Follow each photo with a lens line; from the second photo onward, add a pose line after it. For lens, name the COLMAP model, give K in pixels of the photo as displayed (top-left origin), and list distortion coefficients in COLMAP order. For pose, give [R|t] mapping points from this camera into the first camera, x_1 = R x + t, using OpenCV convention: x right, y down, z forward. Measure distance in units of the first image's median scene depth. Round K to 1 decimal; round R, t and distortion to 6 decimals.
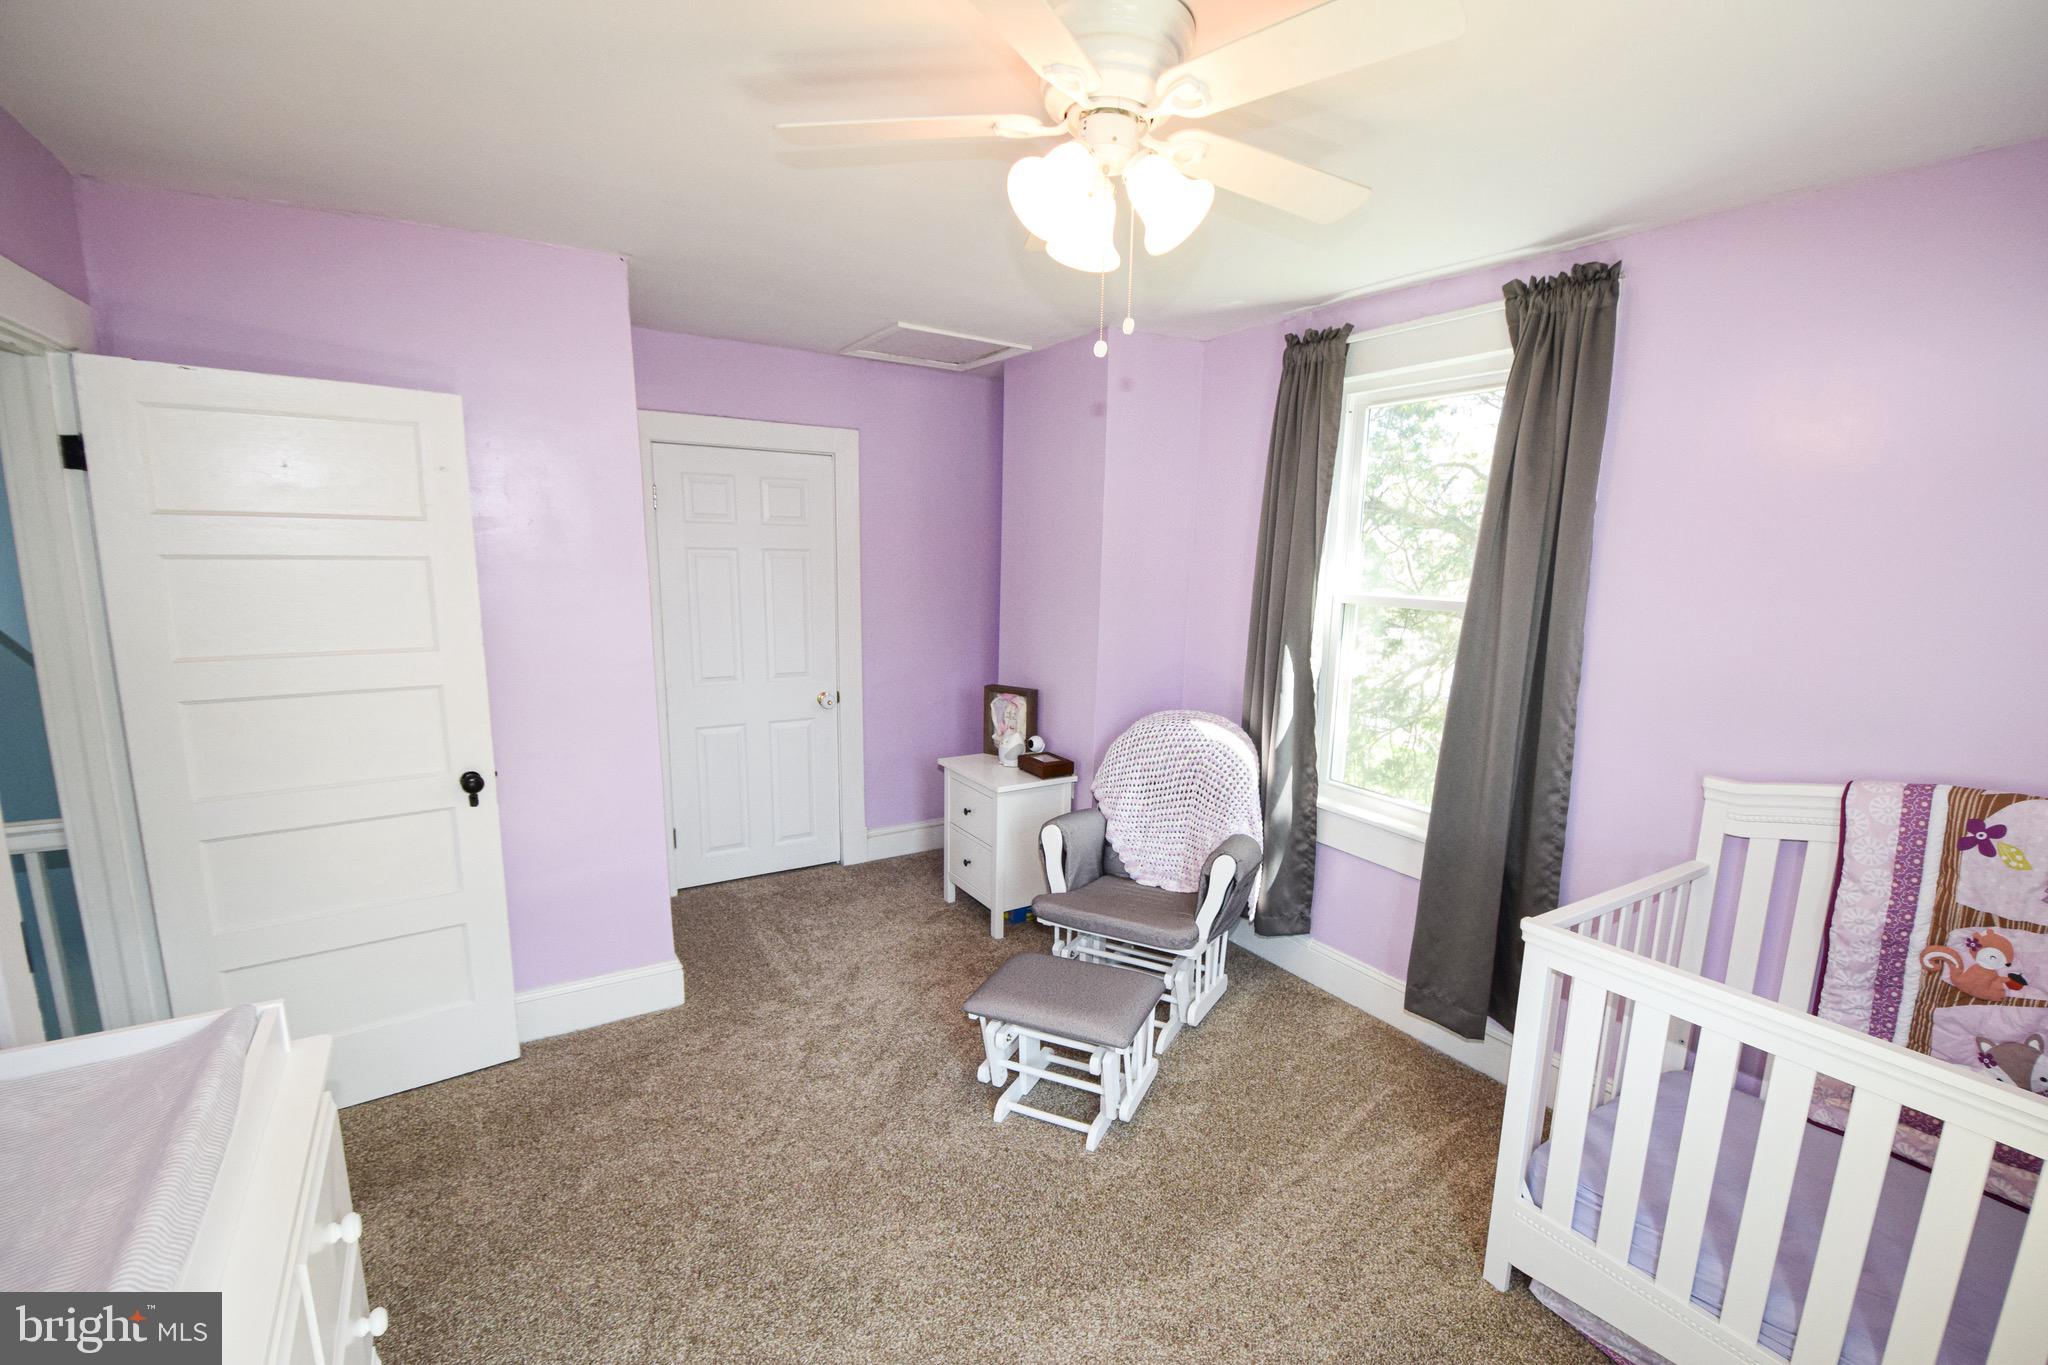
lens RADIAL K [[896.6, 0, 1051.3], [0, 896.6, 713.5], [0, 0, 1]] dist [-0.000499, -0.011556]
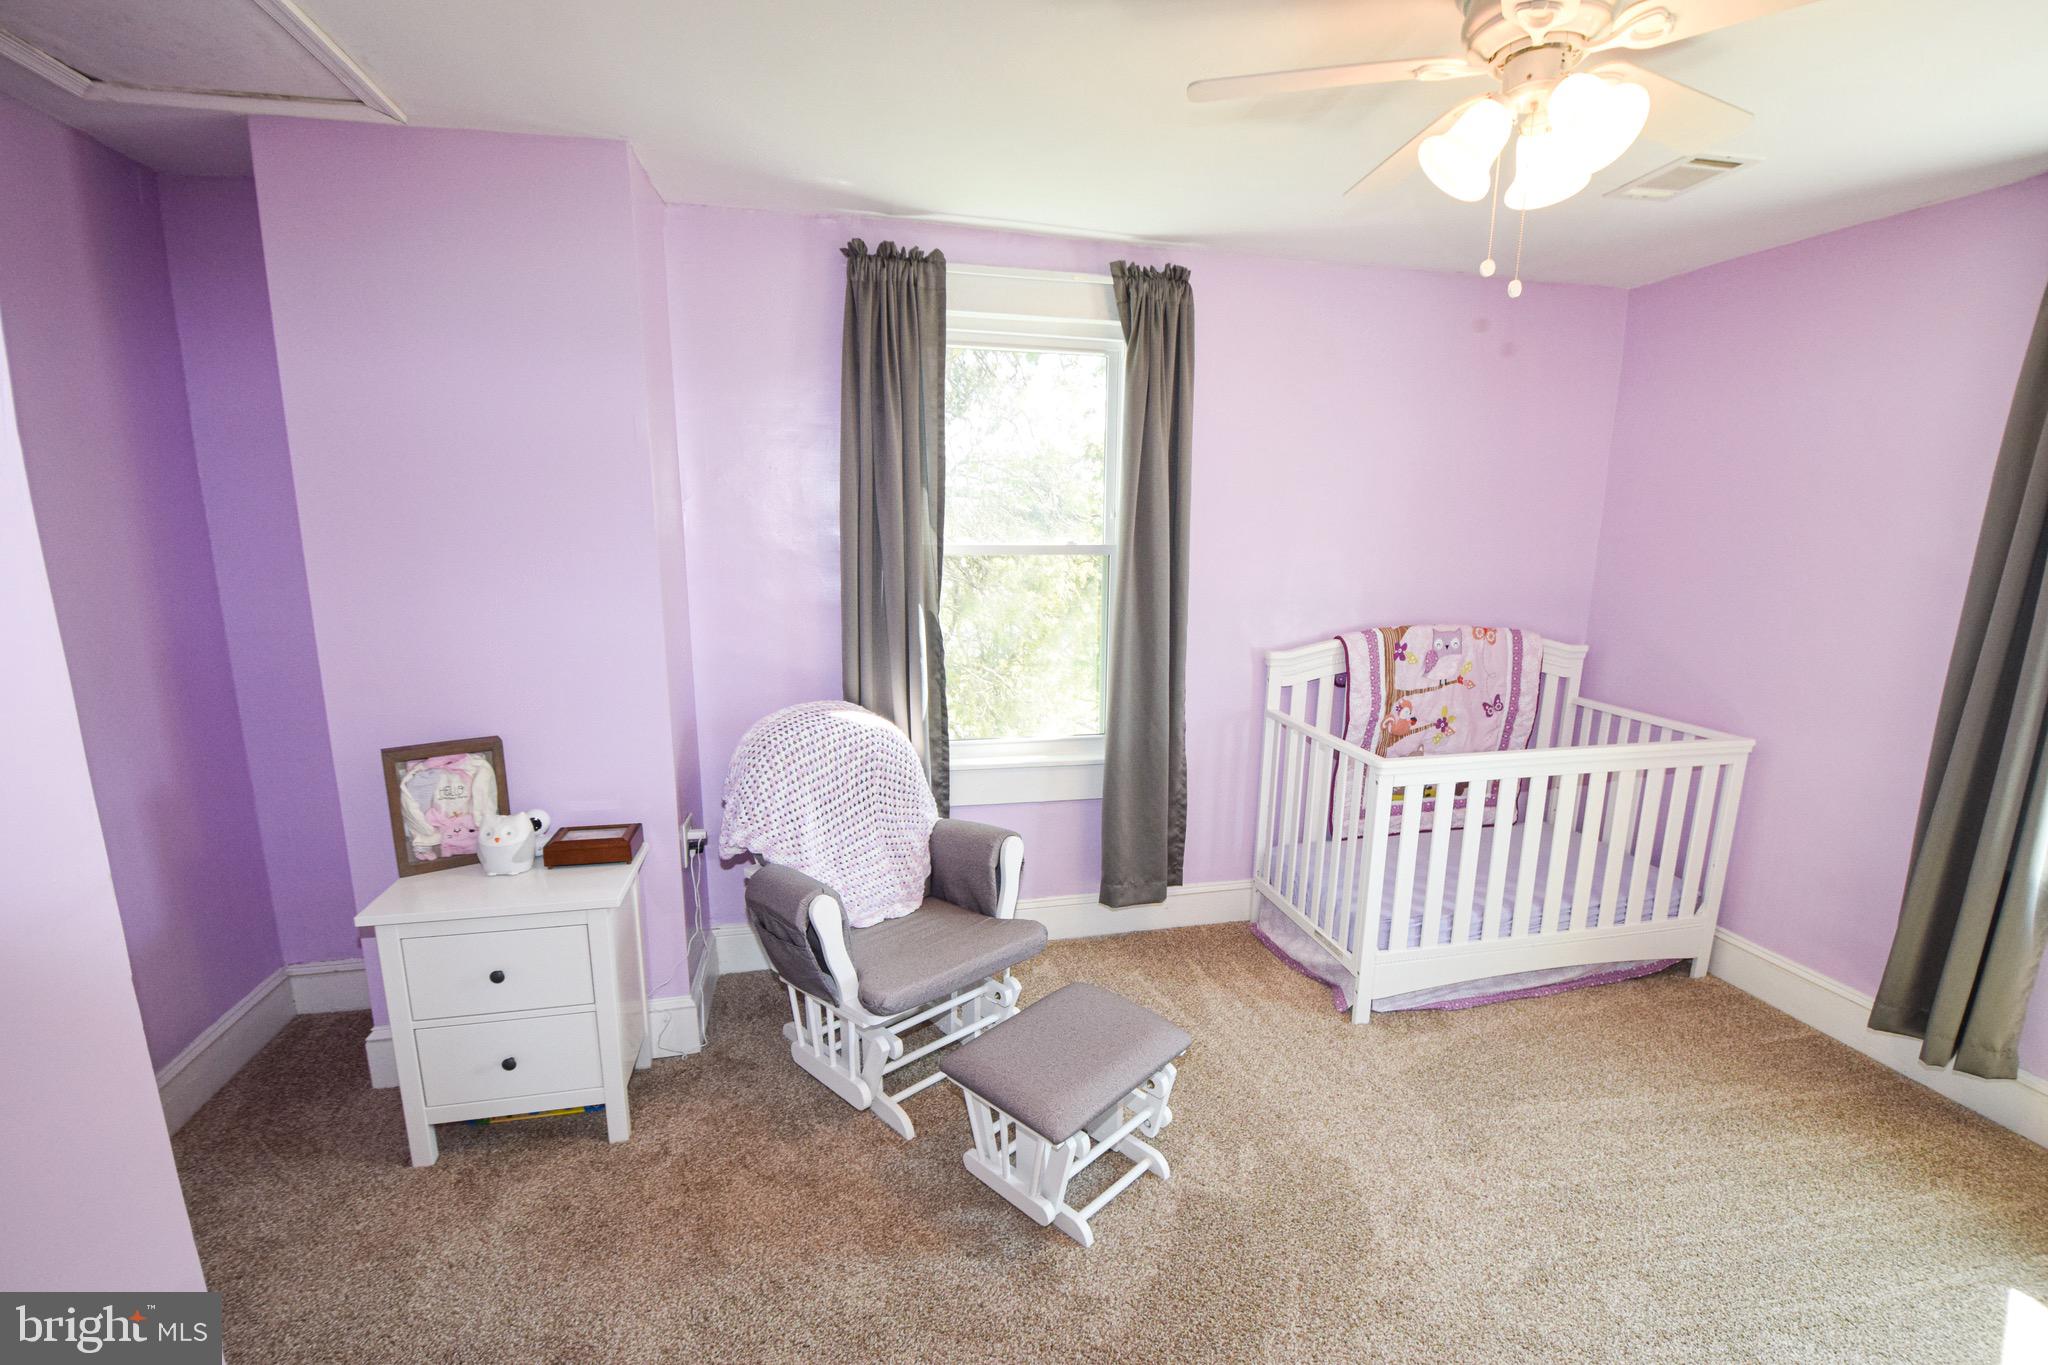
lens RADIAL K [[896.6, 0, 1051.5], [0, 896.6, 714.7], [0, 0, 1]] dist [-0.000499, -0.011556]
pose [[0.330096, -0.219882, 0.917981, -0.711988], [0.167282, 0.970725, 0.172363, -0.133437], [-0.929007, 0.096666, 0.357215, 0.740226]]
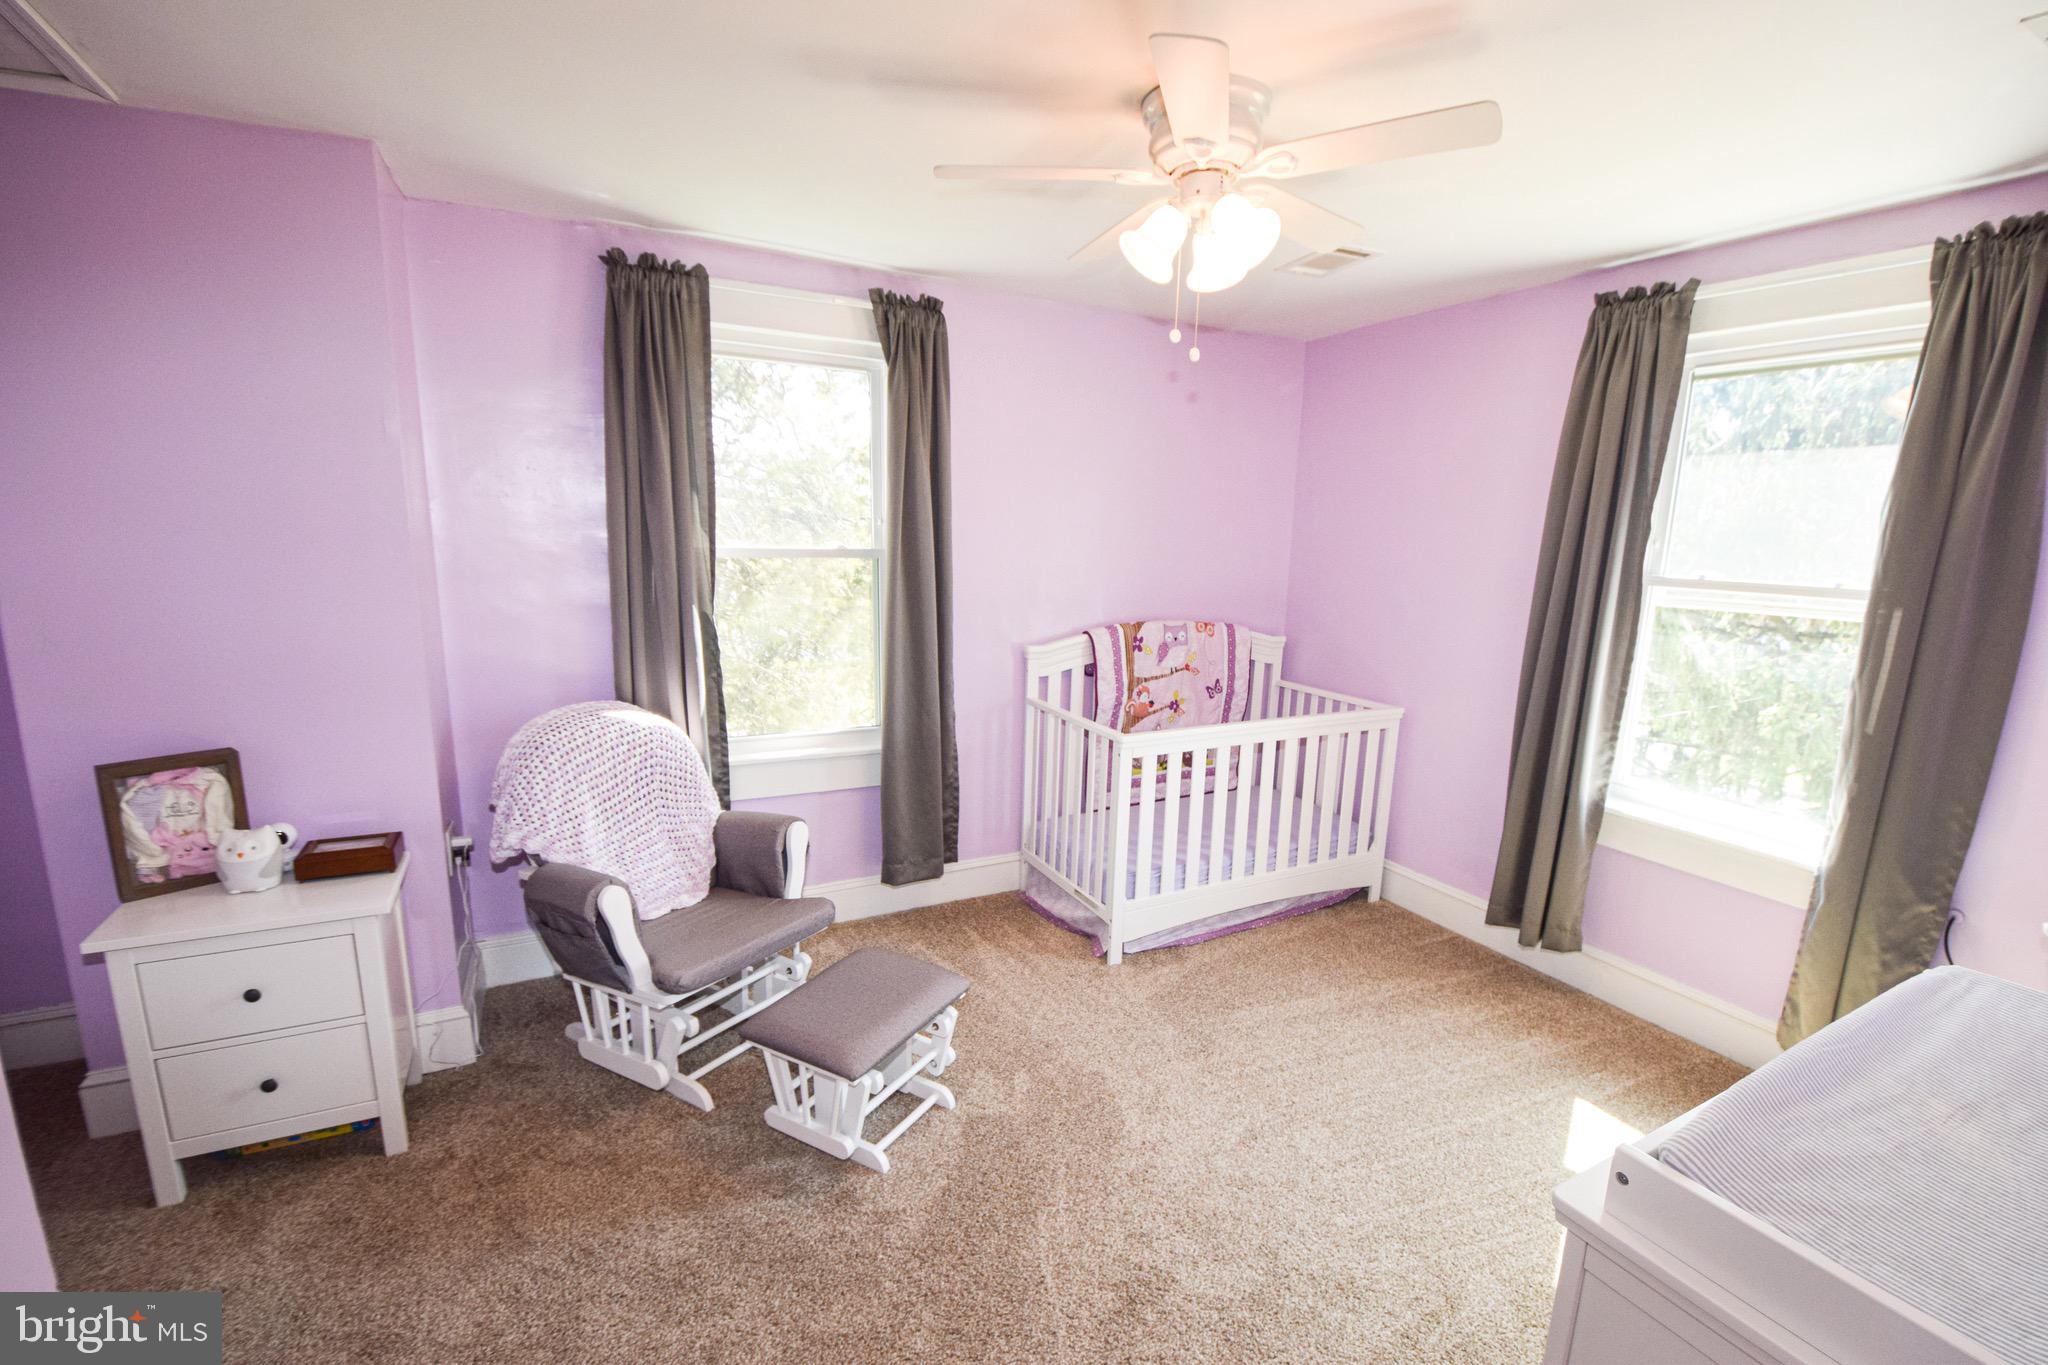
lens RADIAL K [[896.6, 0, 1049.5], [0, 896.6, 716.4], [0, 0, 1]] dist [-0.000499, -0.011556]
pose [[0.083142, -0.227045, 0.970329, -0.830241], [0.155751, 0.964695, 0.212381, -0.137839], [-0.984291, 0.133472, 0.115569, 0.712580]]
